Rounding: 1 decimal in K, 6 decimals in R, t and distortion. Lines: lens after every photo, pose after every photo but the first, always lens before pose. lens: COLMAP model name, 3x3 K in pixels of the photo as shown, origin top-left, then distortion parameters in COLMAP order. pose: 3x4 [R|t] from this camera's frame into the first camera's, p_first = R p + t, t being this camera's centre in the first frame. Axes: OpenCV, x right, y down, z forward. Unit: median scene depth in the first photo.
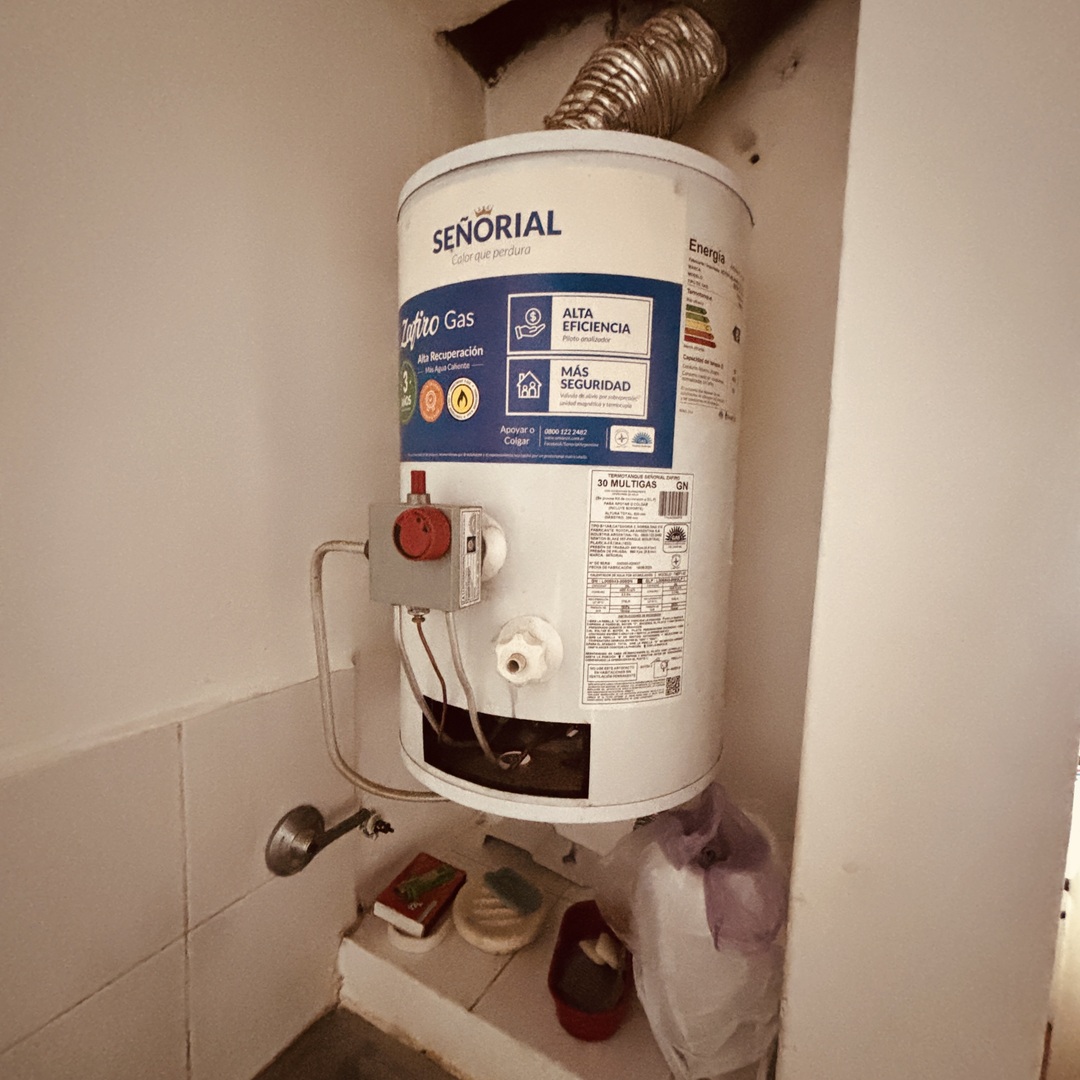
lens RADIAL K [[573.3, 0, 540.0], [0, 573.3, 540.0], [0, 0, 1]] dist [-0.003575, 0.003154]
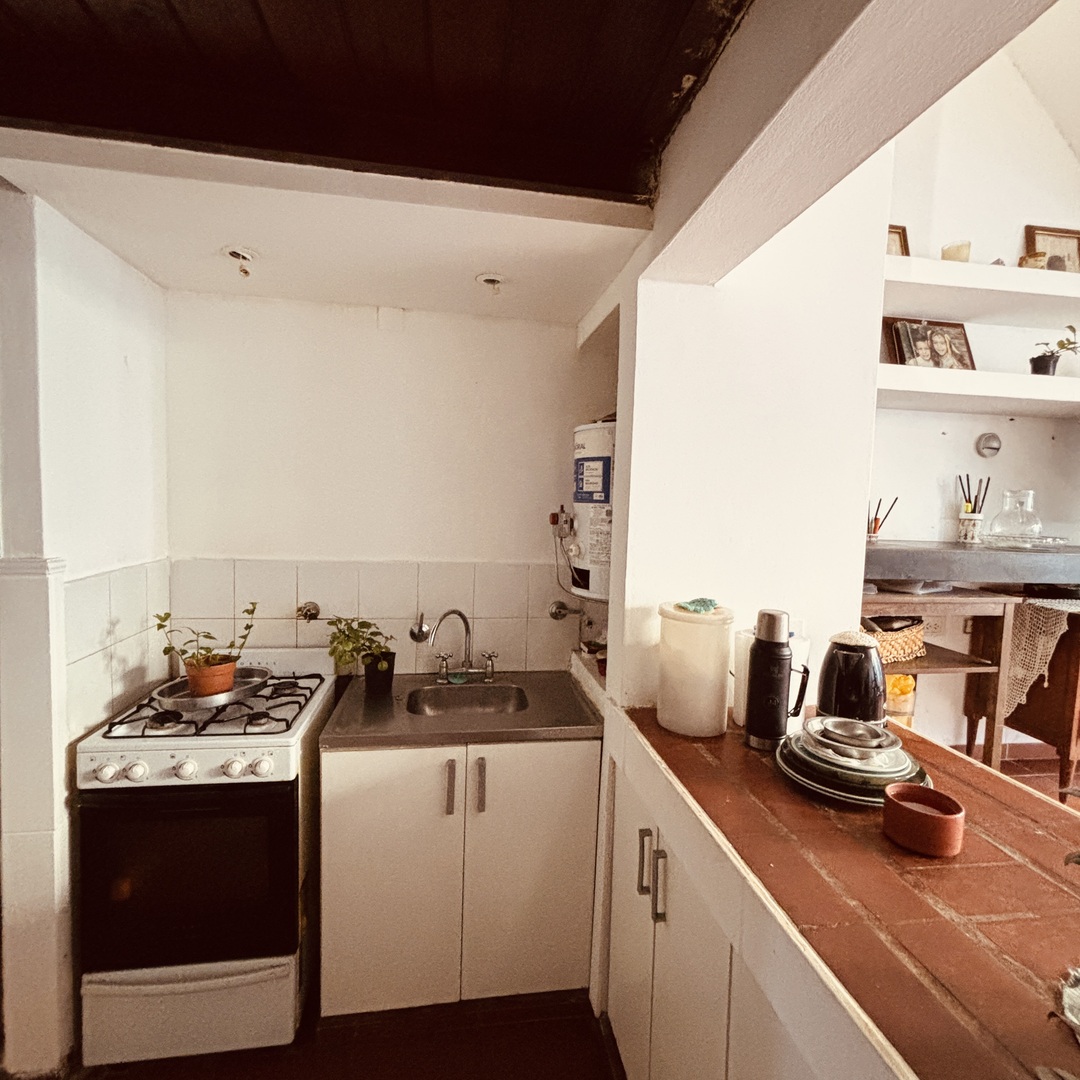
lens RADIAL K [[573.3, 0, 540.0], [0, 573.3, 540.0], [0, 0, 1]] dist [-0.003575, 0.003154]
pose [[0.607543, 0.047295, -0.792878, 3.015630], [-0.093584, 0.995535, -0.012326, 0.206238], [0.788755, 0.081689, 0.609256, -1.671436]]
